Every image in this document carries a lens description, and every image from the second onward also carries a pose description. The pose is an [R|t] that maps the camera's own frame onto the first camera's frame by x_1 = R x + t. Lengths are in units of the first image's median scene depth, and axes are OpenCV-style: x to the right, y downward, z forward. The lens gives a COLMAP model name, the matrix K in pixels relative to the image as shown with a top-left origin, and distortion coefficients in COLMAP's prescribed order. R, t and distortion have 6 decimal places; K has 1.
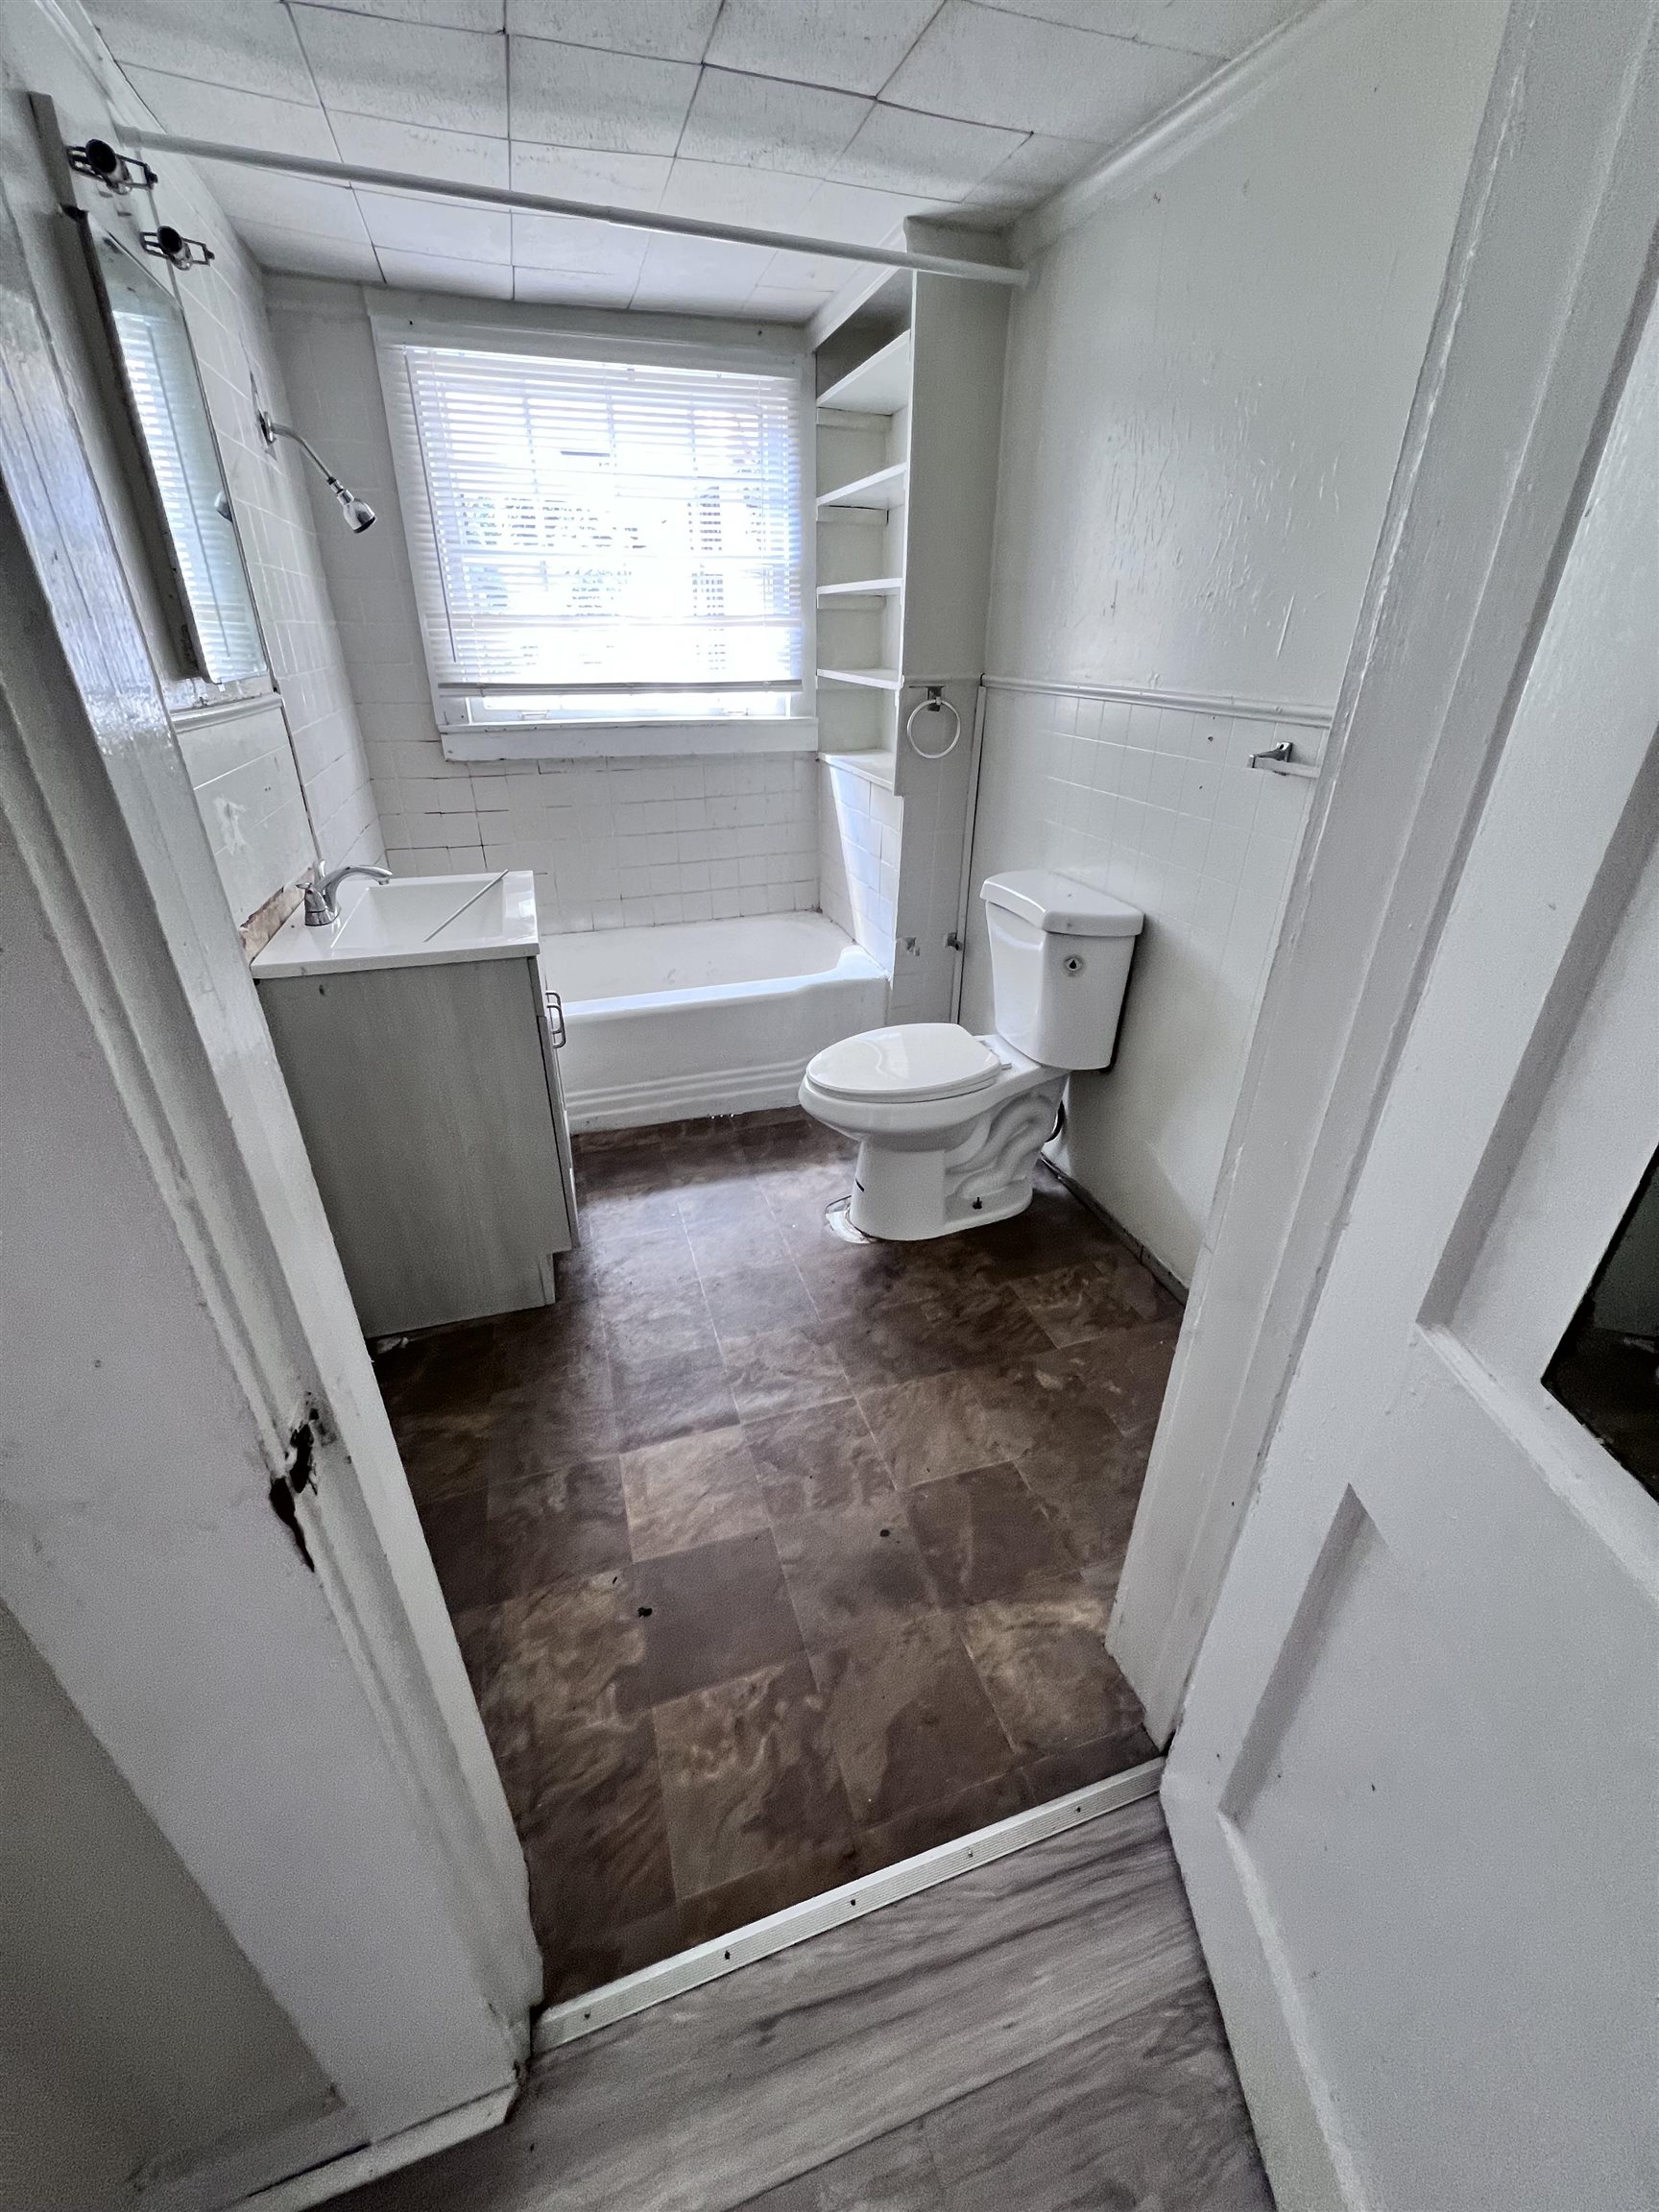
lens RADIAL K [[882.0, 0, 834.3], [0, 882.0, 1106.9], [0, 0, 1]] dist [0.000185, -0.000453]
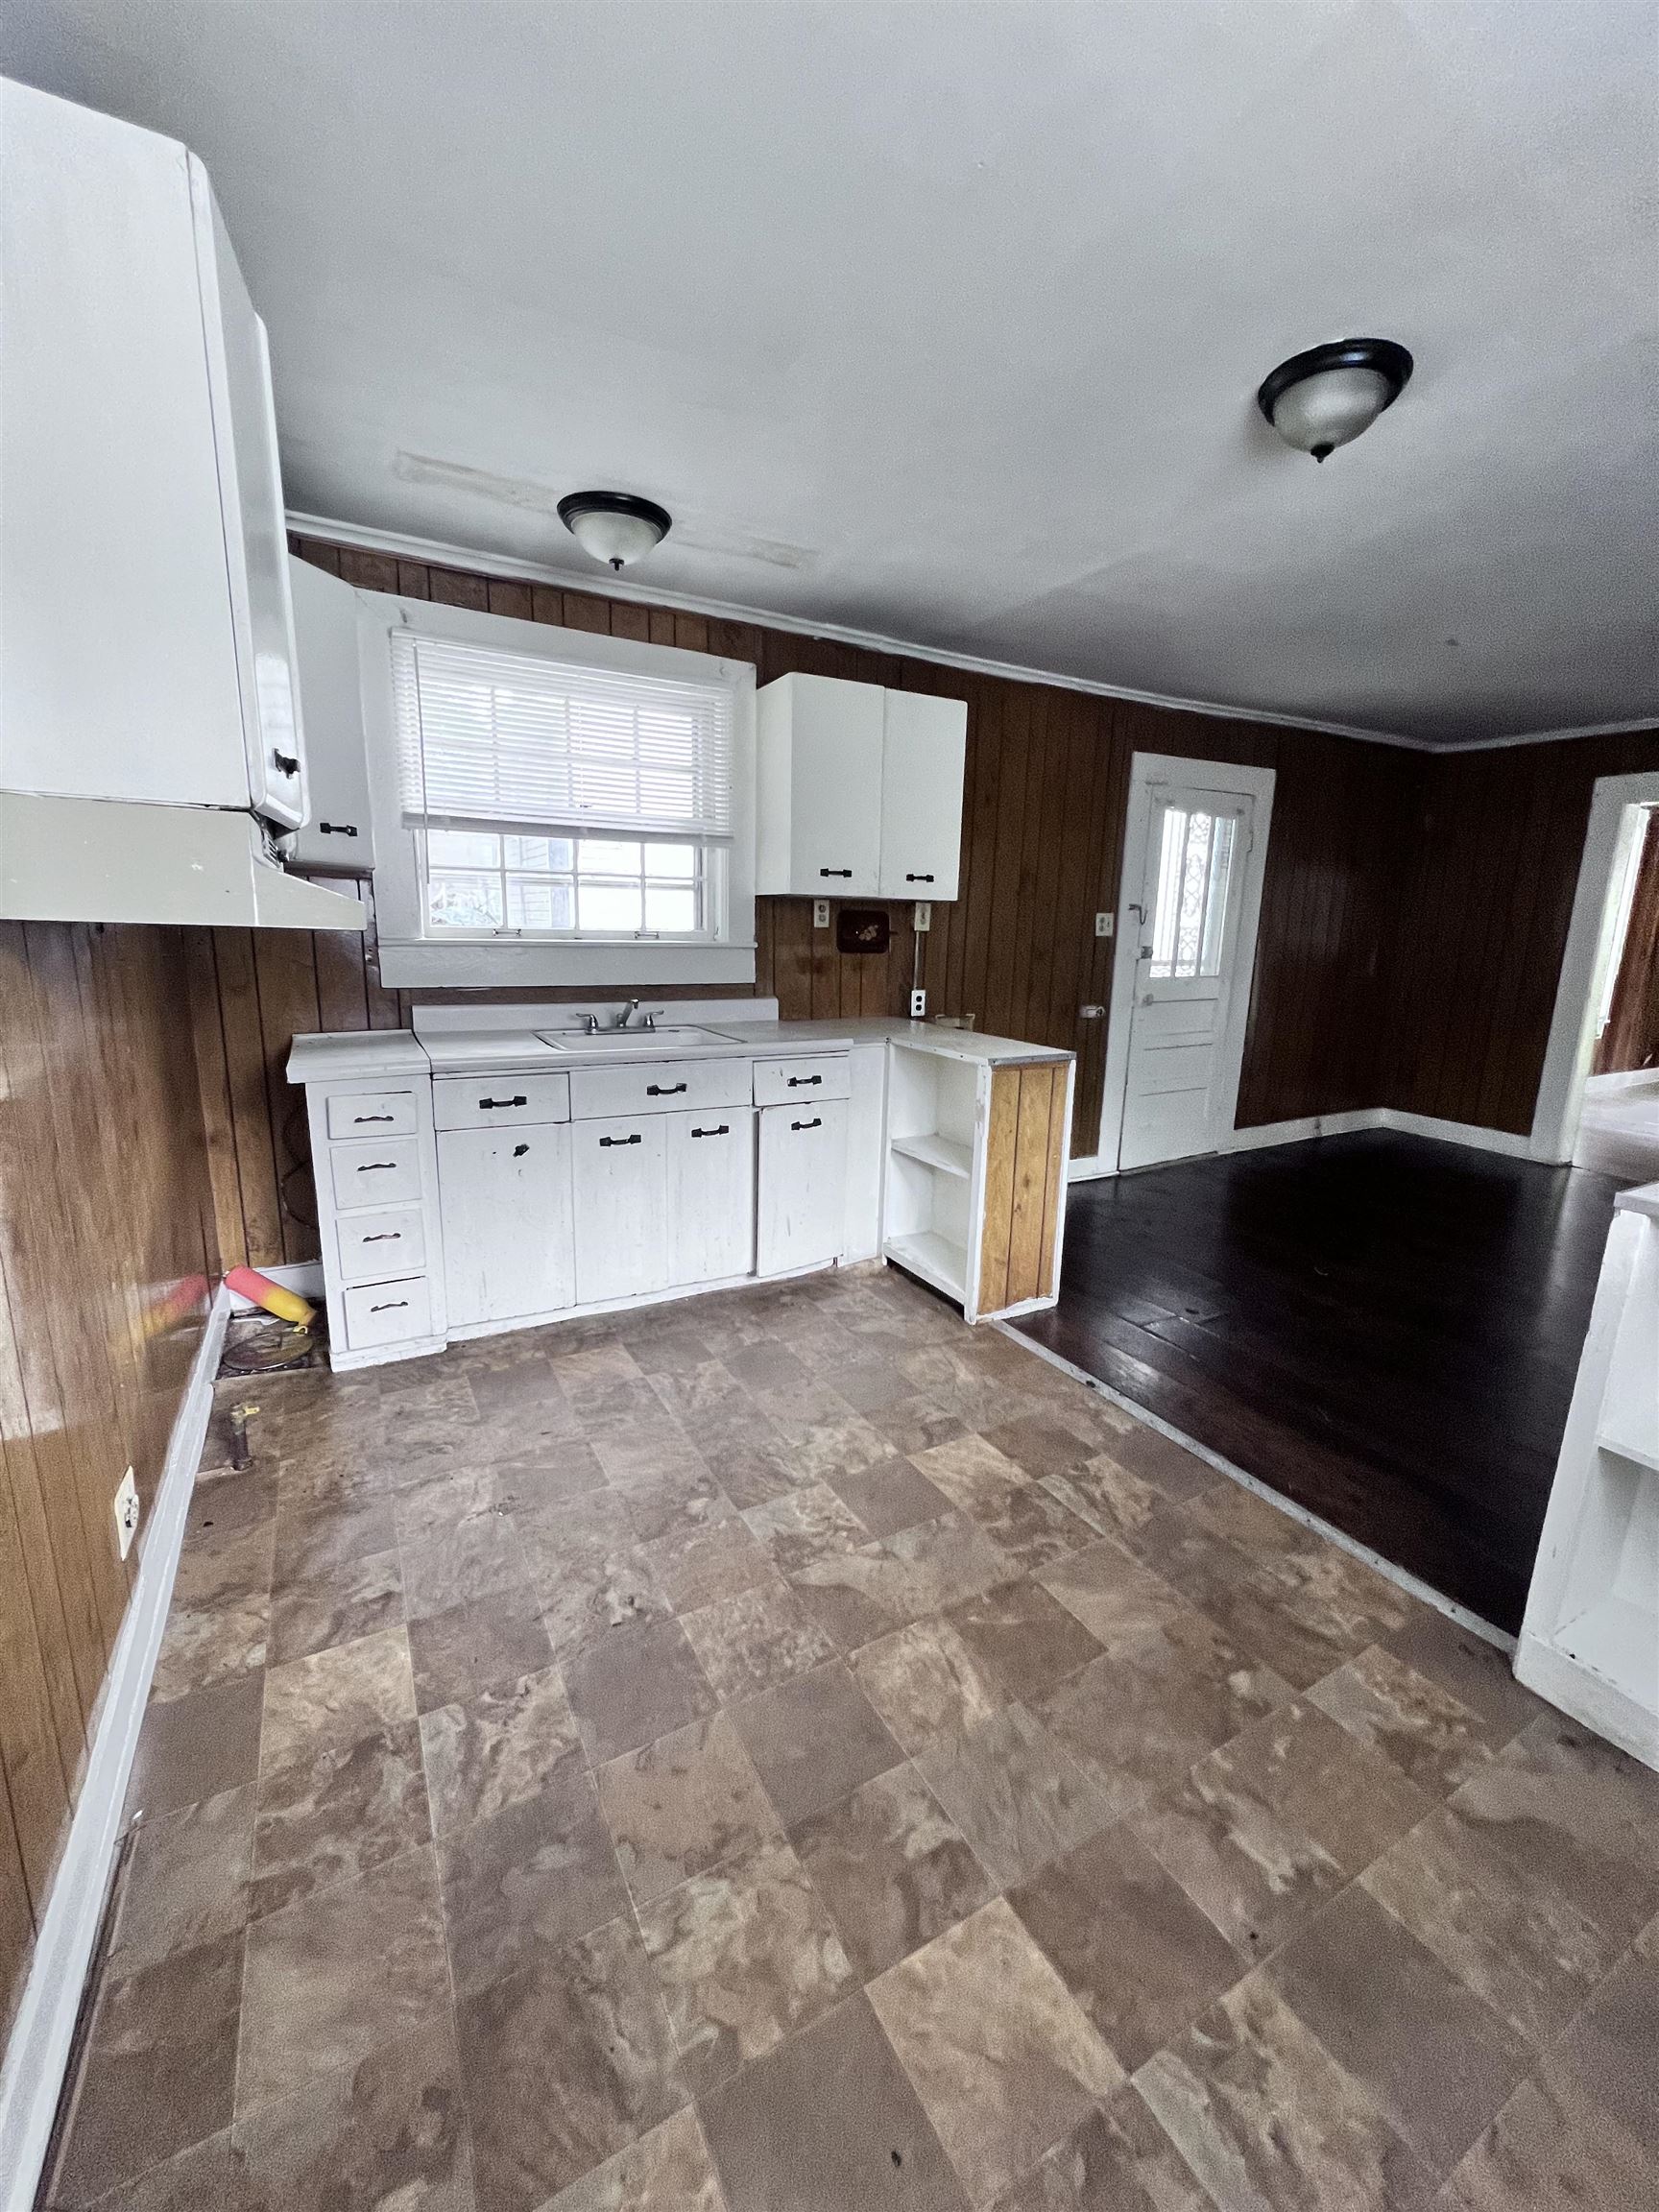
lens RADIAL K [[882.0, 0, 830.9], [0, 882.0, 1103.3], [0, 0, 1]] dist [0.000185, -0.000453]
pose [[0.195291, 0.184150, -0.963302, 1.304418], [-0.472186, 0.878535, 0.072219, -0.095656], [0.859594, 0.440754, 0.258523, 0.238752]]
